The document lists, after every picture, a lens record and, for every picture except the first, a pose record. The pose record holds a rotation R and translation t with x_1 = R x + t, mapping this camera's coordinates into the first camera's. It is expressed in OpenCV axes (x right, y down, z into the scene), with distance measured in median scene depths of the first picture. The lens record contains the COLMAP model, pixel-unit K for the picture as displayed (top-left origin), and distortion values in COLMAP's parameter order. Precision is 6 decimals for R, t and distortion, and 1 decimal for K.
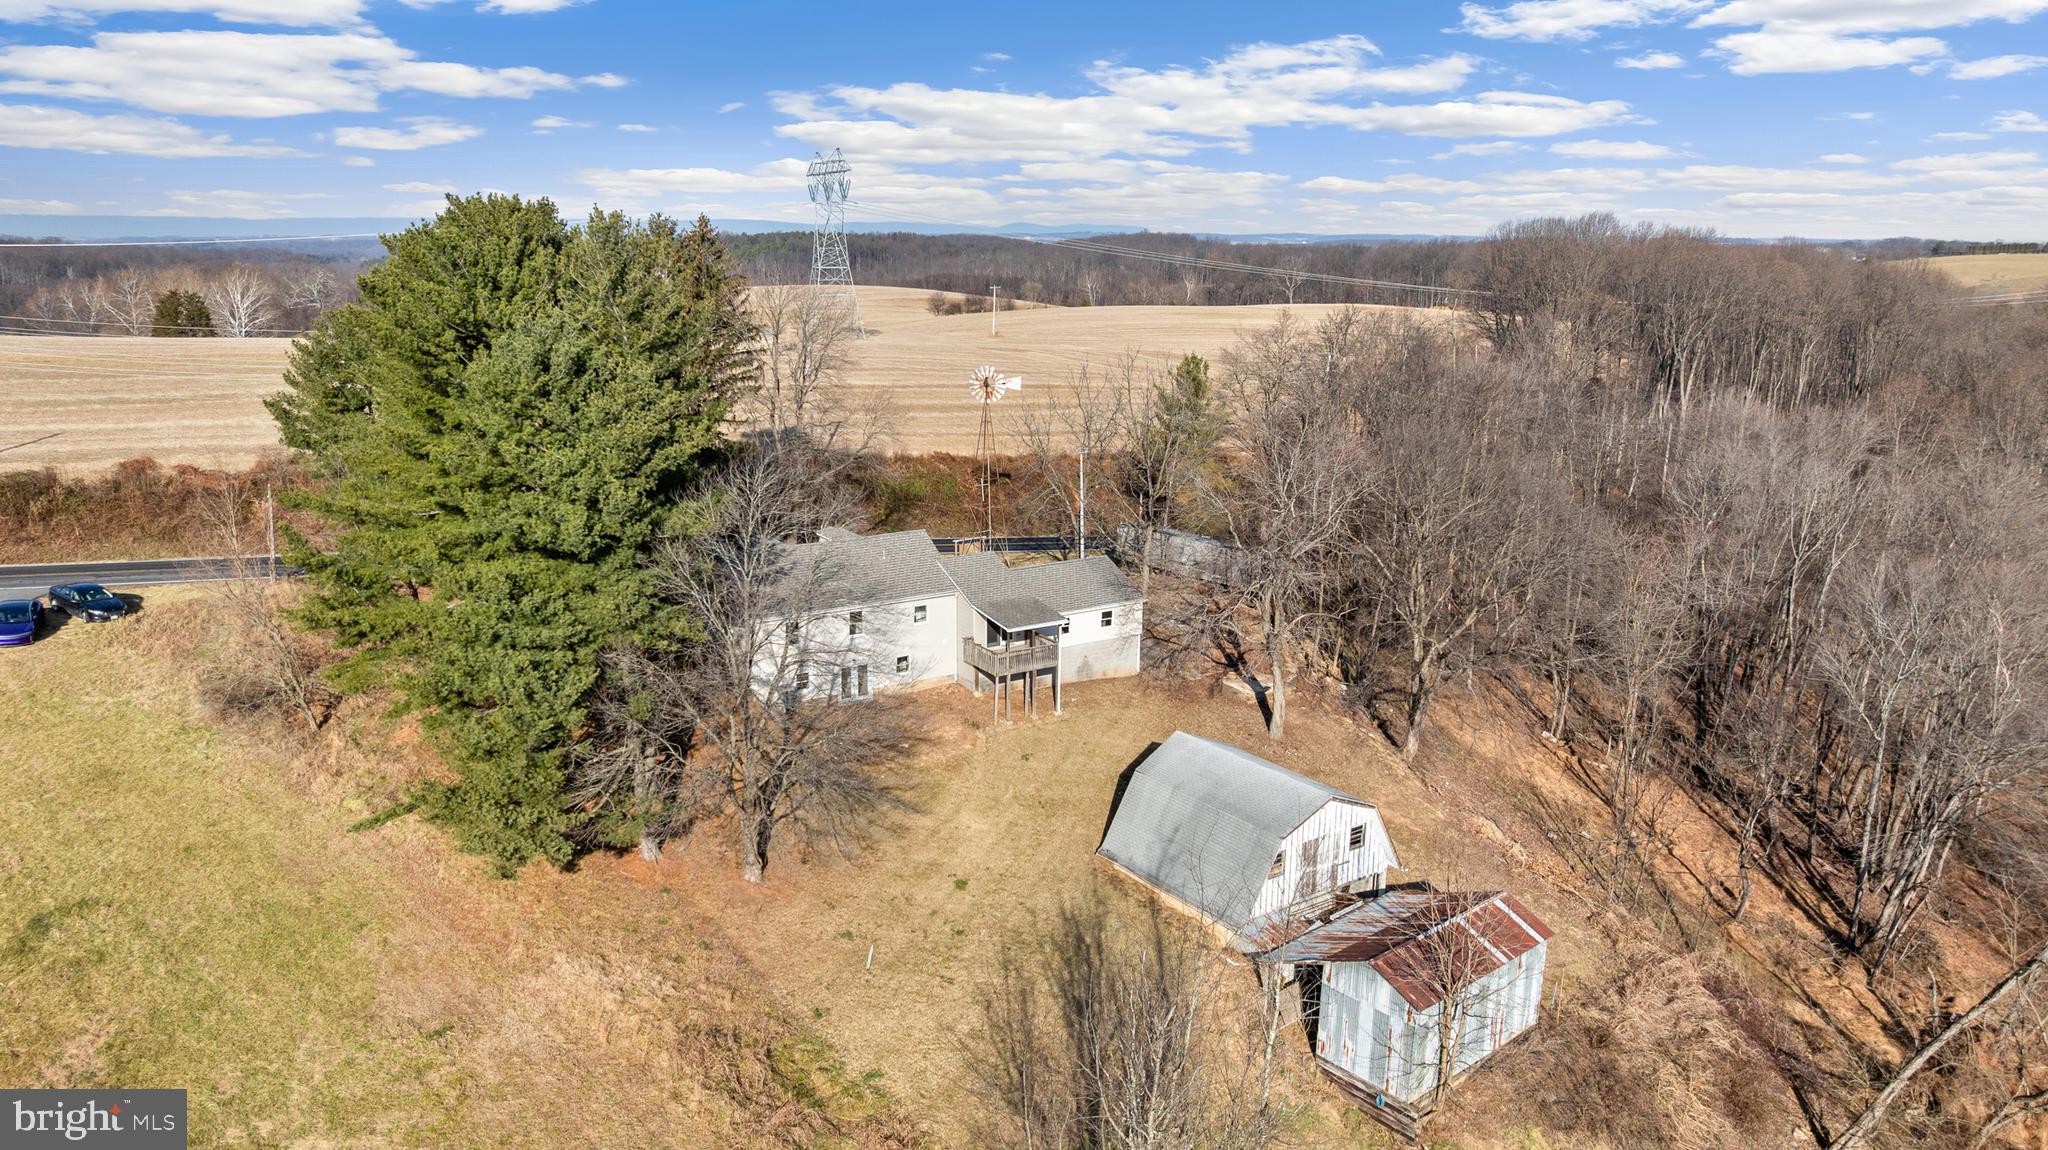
lens RADIAL K [[1428.2, 0, 1024.0], [0, 1428.2, 575.0], [0, 0, 1]] dist [0.000199, 0.000577]
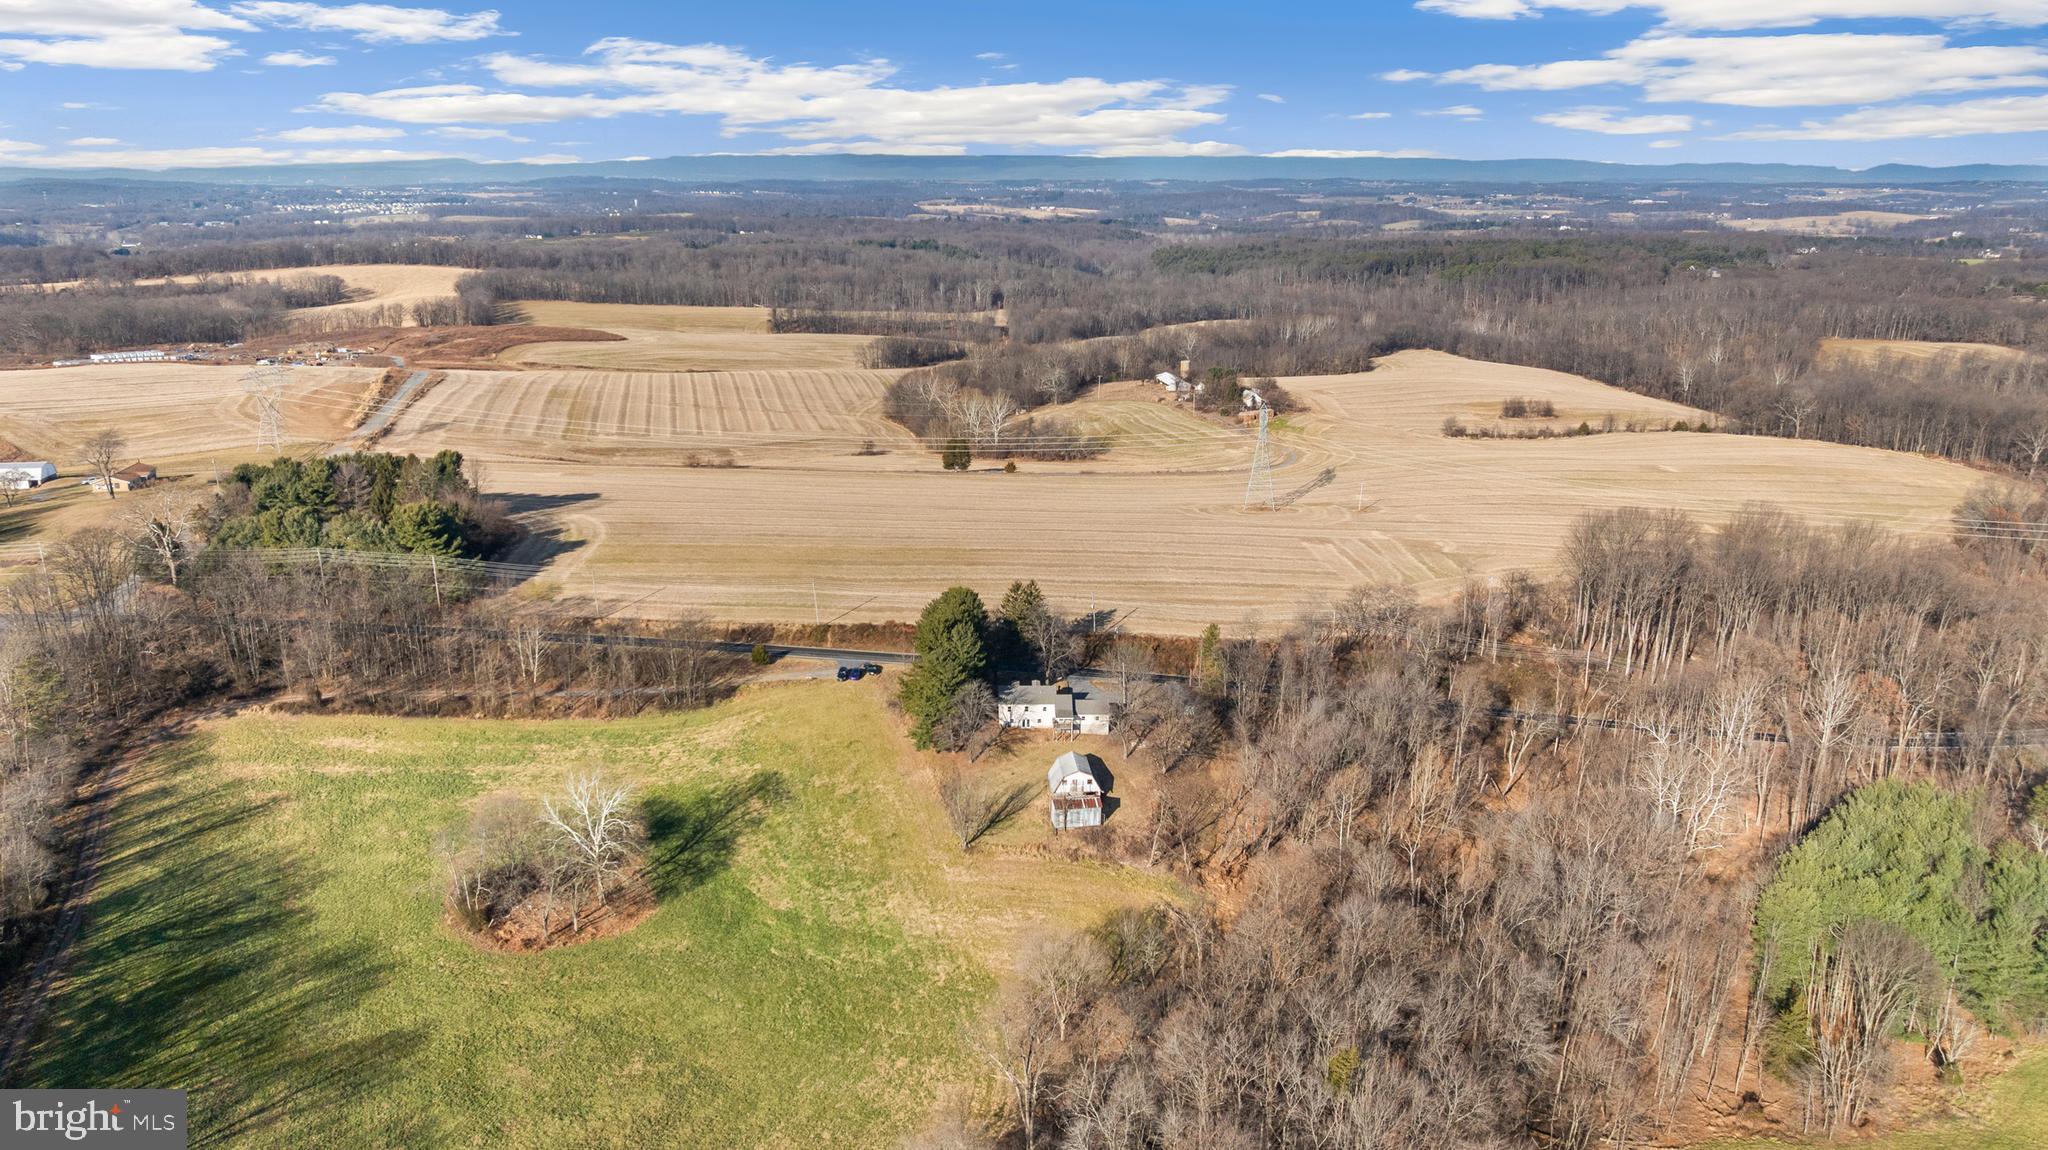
lens RADIAL K [[1420.6, 0, 1024.0], [0, 1420.6, 575.0], [0, 0, 1]] dist [-0.032768, 0.002632]
pose [[0.860450, 0.142433, -0.489222, 2.091719], [-0.122238, 0.989799, 0.073179, -0.741624], [0.494655, -0.003165, 0.869084, -2.903716]]
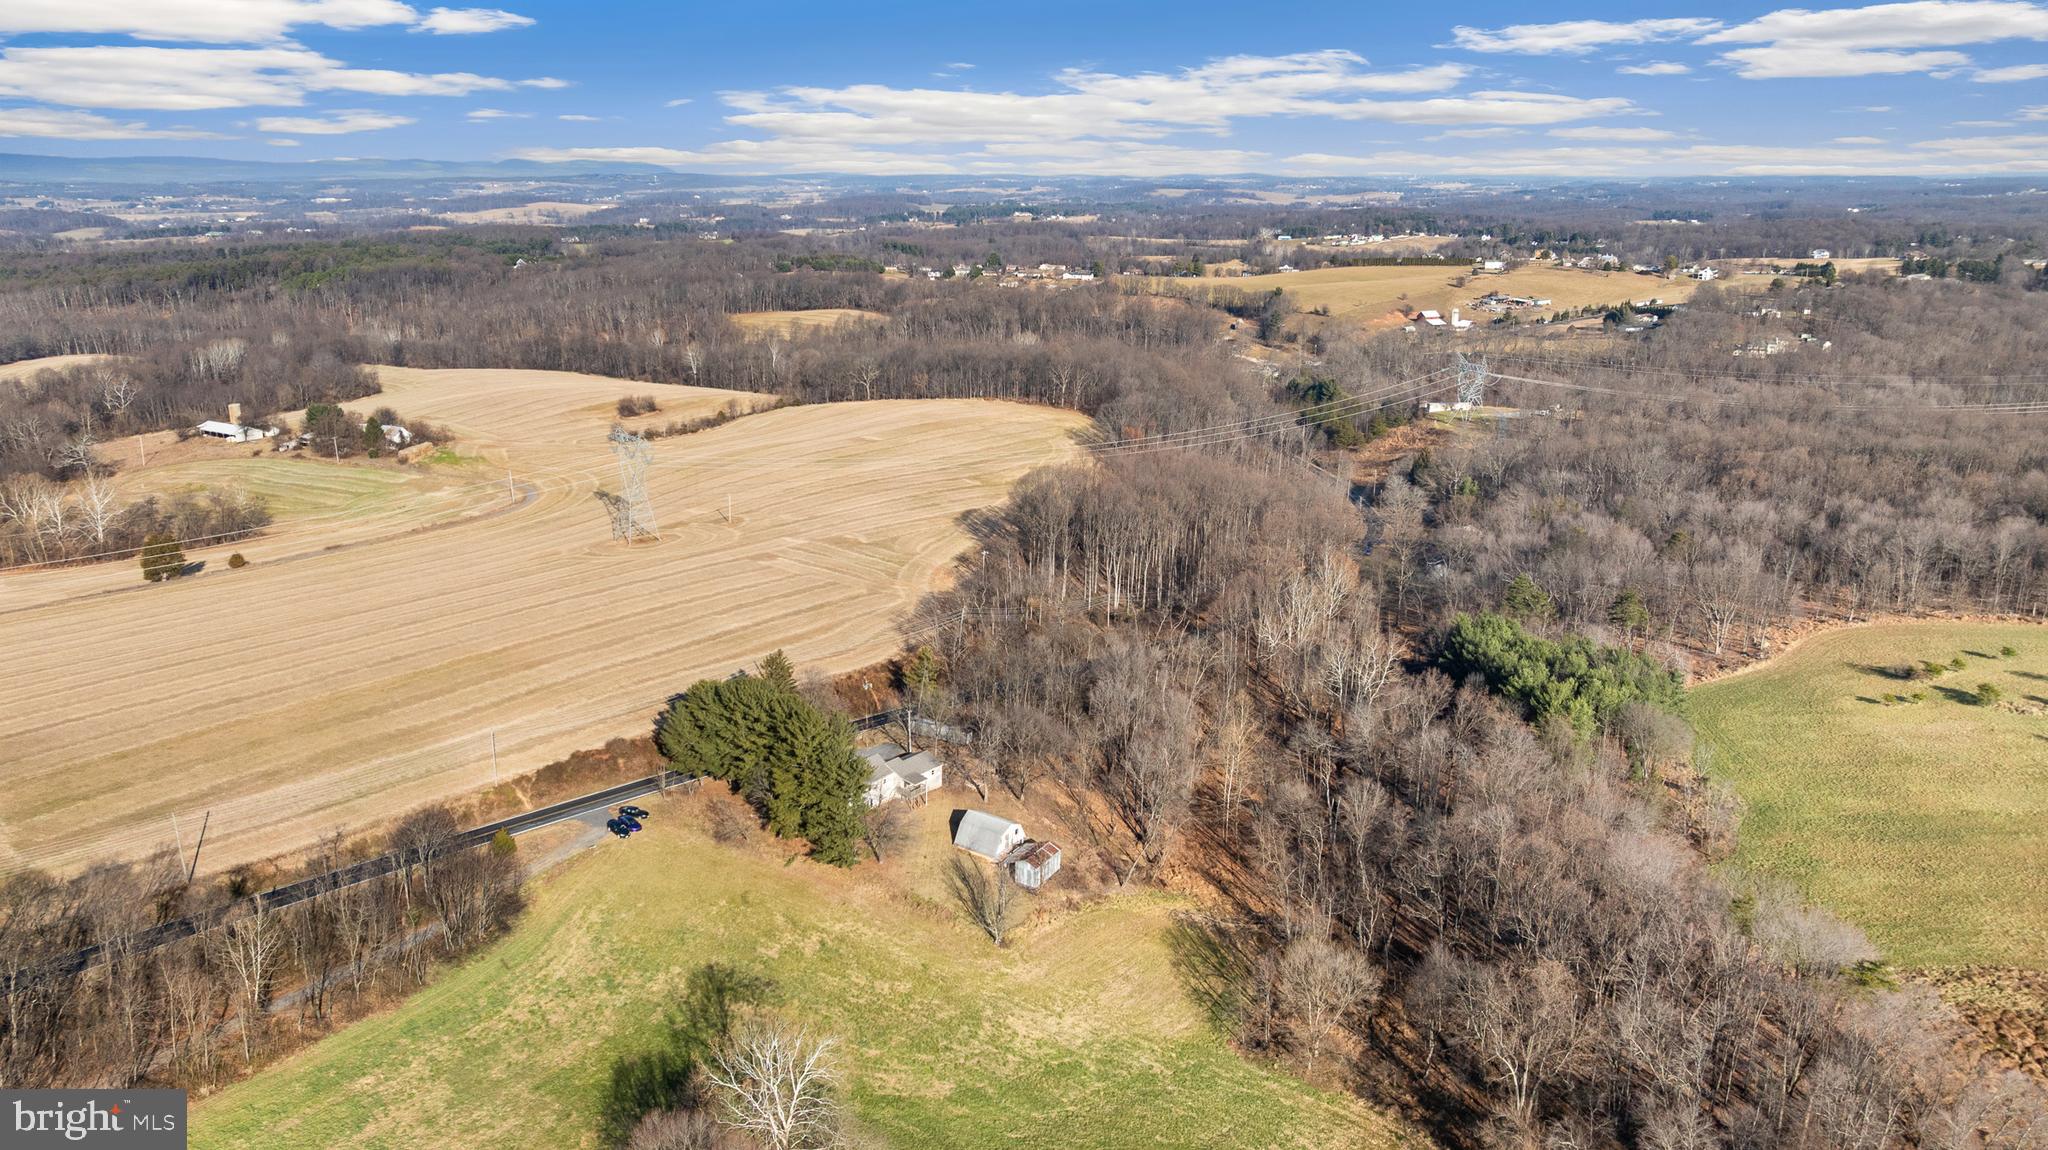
lens RADIAL K [[1420.6, 0, 1024.0], [0, 1420.6, 575.0], [0, 0, 1]] dist [-0.032768, 0.002632]
pose [[0.946246, -0.086077, 0.311785, -0.945119], [0.073011, 0.995903, 0.053363, -0.758978], [-0.315101, -0.027730, 0.948653, -2.829478]]
